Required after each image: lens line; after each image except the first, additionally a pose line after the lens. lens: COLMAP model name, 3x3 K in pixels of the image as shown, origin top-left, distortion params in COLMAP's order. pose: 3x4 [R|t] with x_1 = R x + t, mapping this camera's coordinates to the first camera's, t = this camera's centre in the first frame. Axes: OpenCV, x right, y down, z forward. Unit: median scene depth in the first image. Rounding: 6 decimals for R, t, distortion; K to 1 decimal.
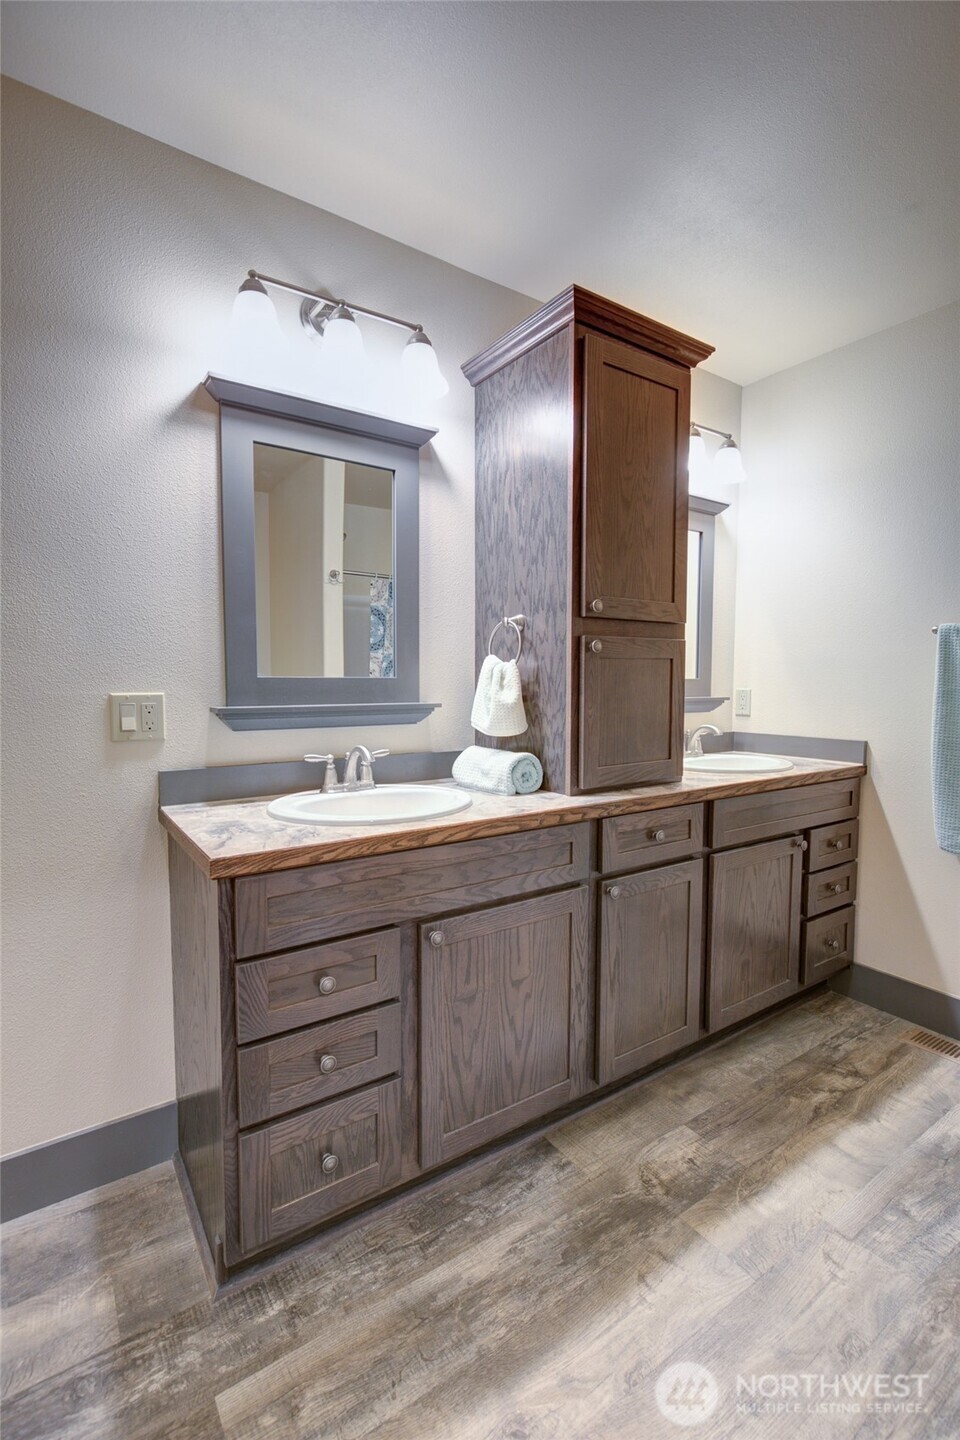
lens RADIAL K [[654.0, 0, 483.1], [0, 654.0, 718.9], [0, 0, 1]] dist [-0.000592, -0.000160]
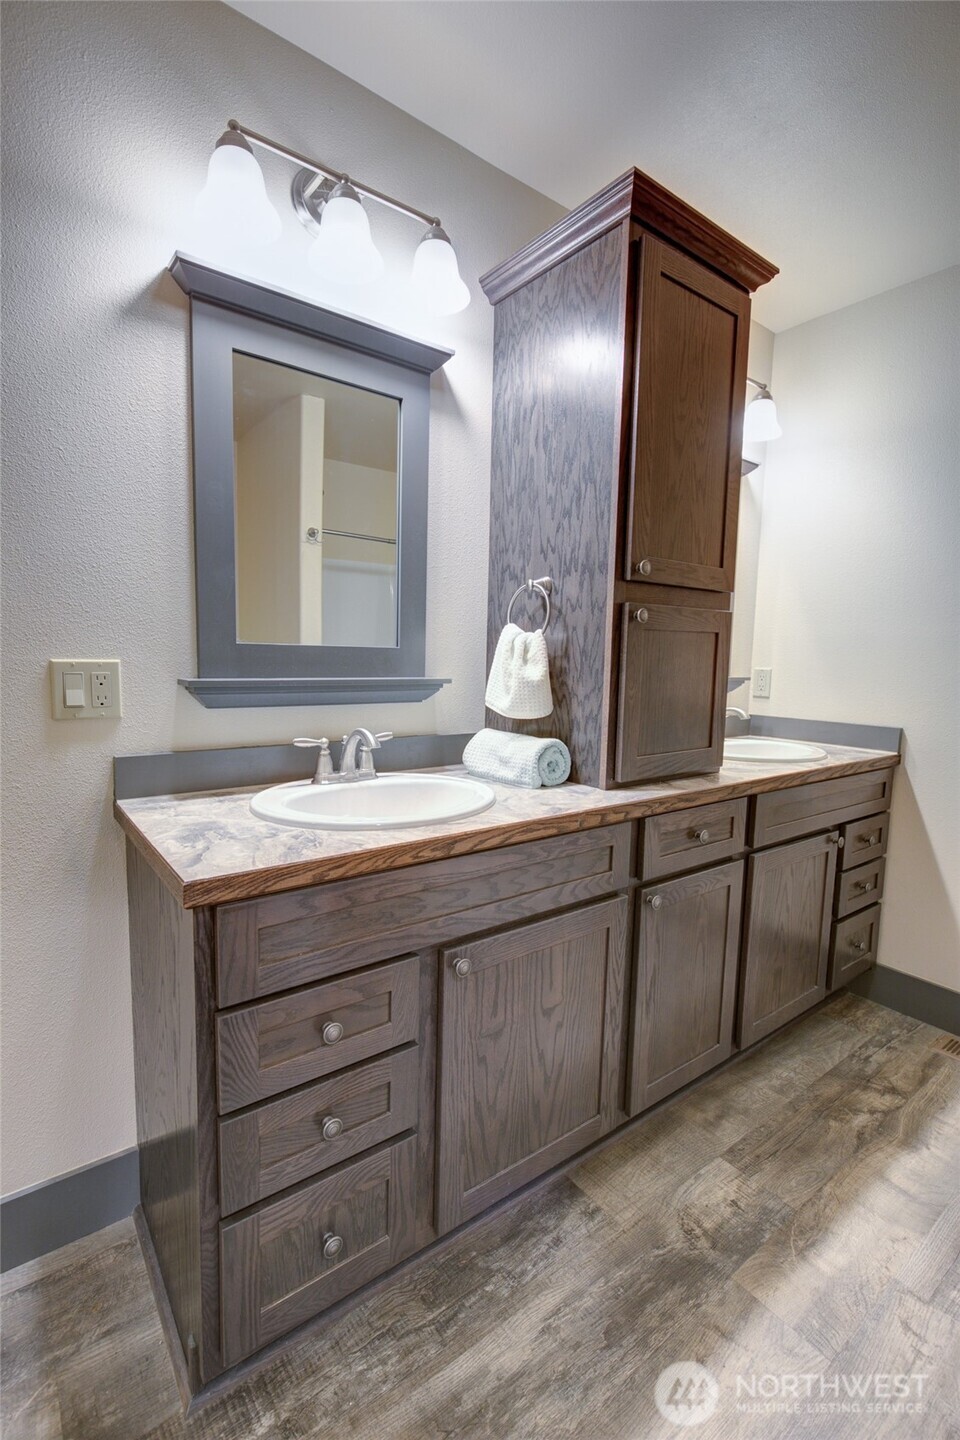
lens RADIAL K [[652.4, 0, 480.0], [0, 652.4, 720.0], [0, 0, 1]] dist [-0.000799, -0.000021]
pose [[0.998616, 0.016297, 0.050005, -0.082932], [-0.018394, 0.998958, 0.041767, -0.007664], [-0.049272, -0.042629, 0.997875, 0.170675]]
